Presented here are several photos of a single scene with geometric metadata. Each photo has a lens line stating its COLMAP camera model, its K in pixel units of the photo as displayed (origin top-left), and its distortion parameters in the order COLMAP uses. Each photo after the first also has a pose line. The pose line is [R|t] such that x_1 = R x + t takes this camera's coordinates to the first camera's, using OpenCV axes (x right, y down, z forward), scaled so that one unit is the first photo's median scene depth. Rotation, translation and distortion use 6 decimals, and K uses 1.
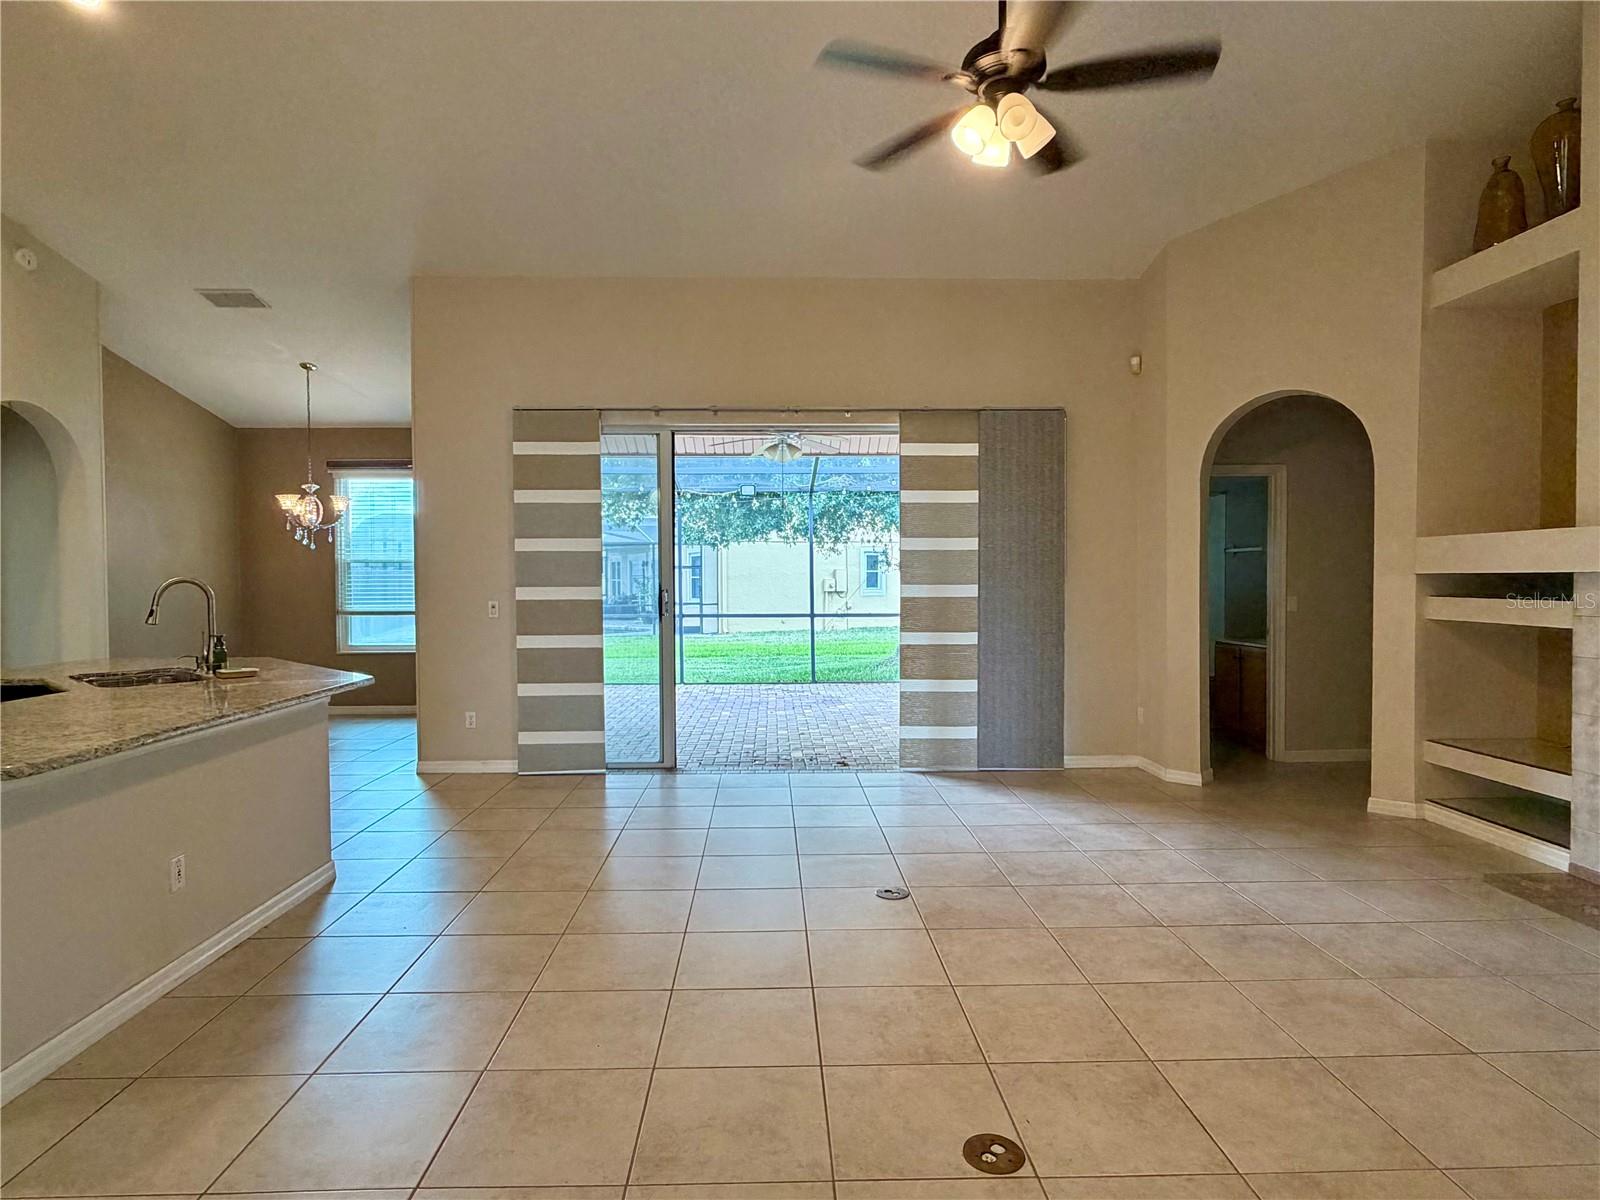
lens RADIAL K [[893.8, 0, 794.0], [0, 893.8, 601.4], [0, 0, 1]] dist [0.005198, -0.001391]
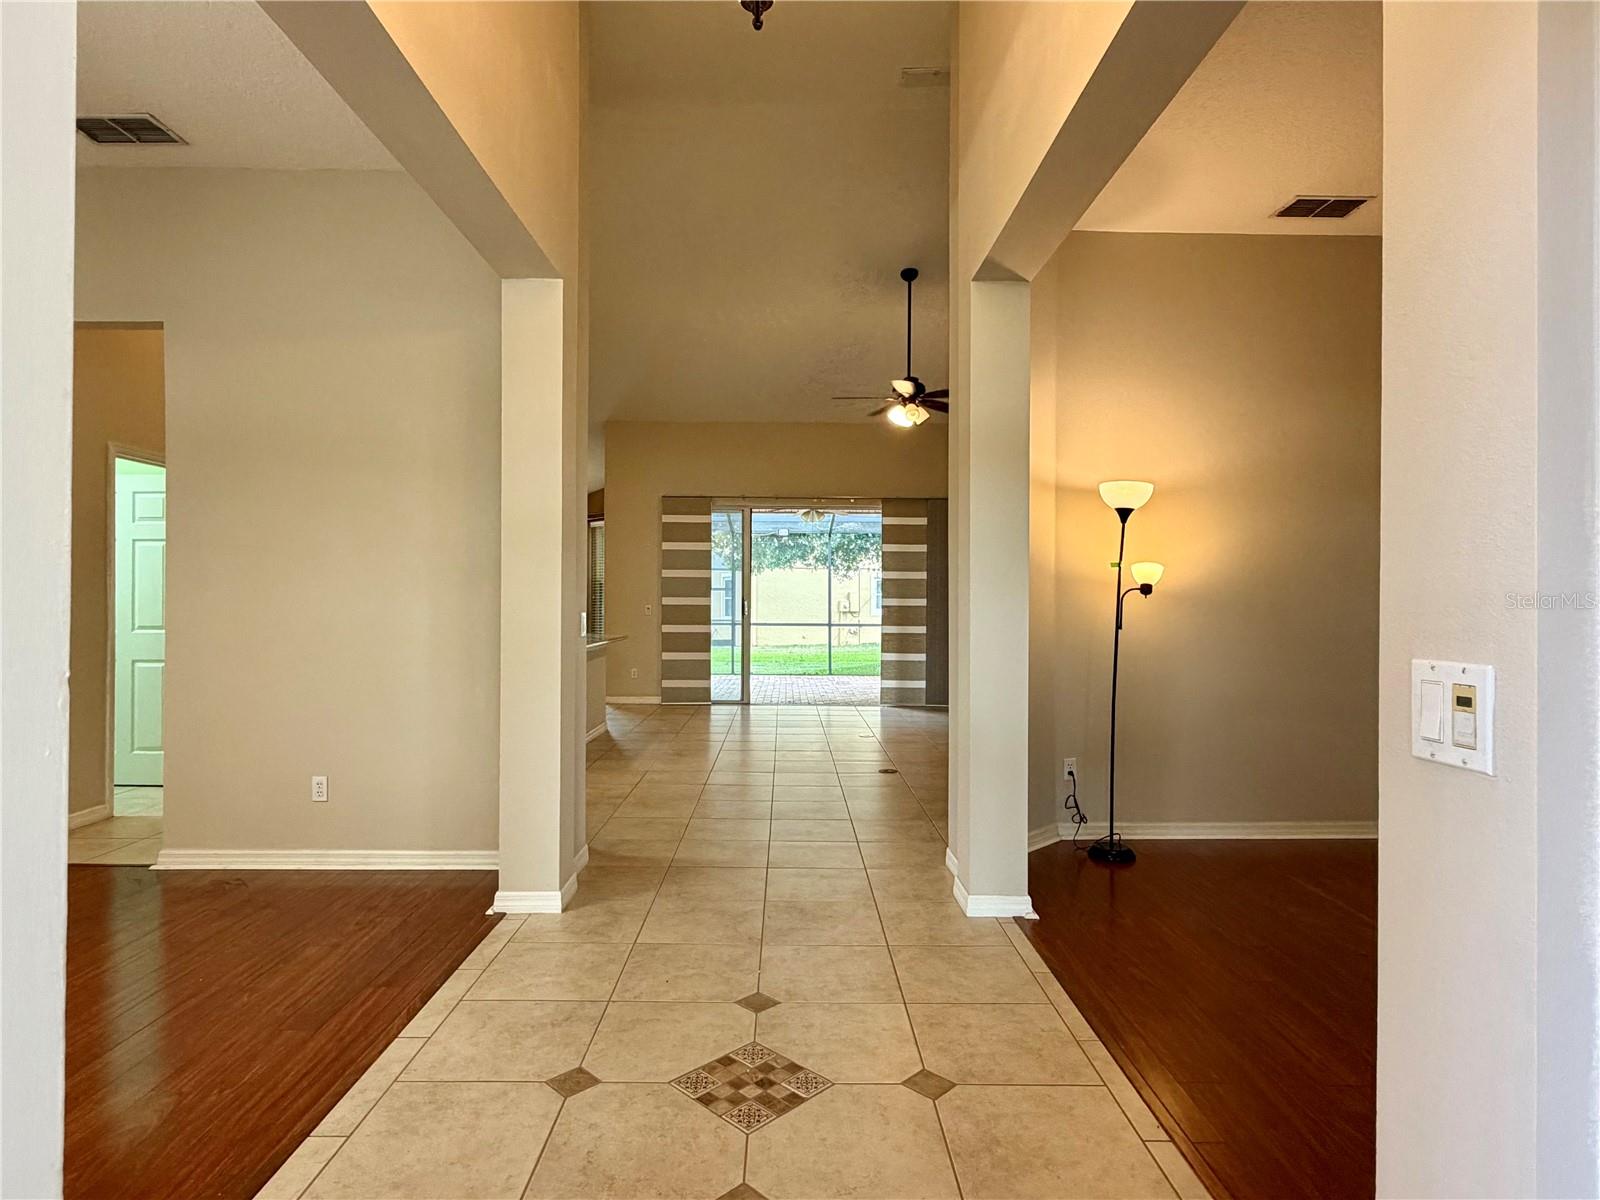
lens RADIAL K [[893.8, 0, 793.1], [0, 893.8, 598.8], [0, 0, 1]] dist [0.005198, -0.001391]
pose [[0.999754, 0.010235, -0.019688, -0.017589], [-0.010810, 0.999513, -0.029279, 0.034358], [0.019379, 0.029485, 0.999377, -0.718312]]
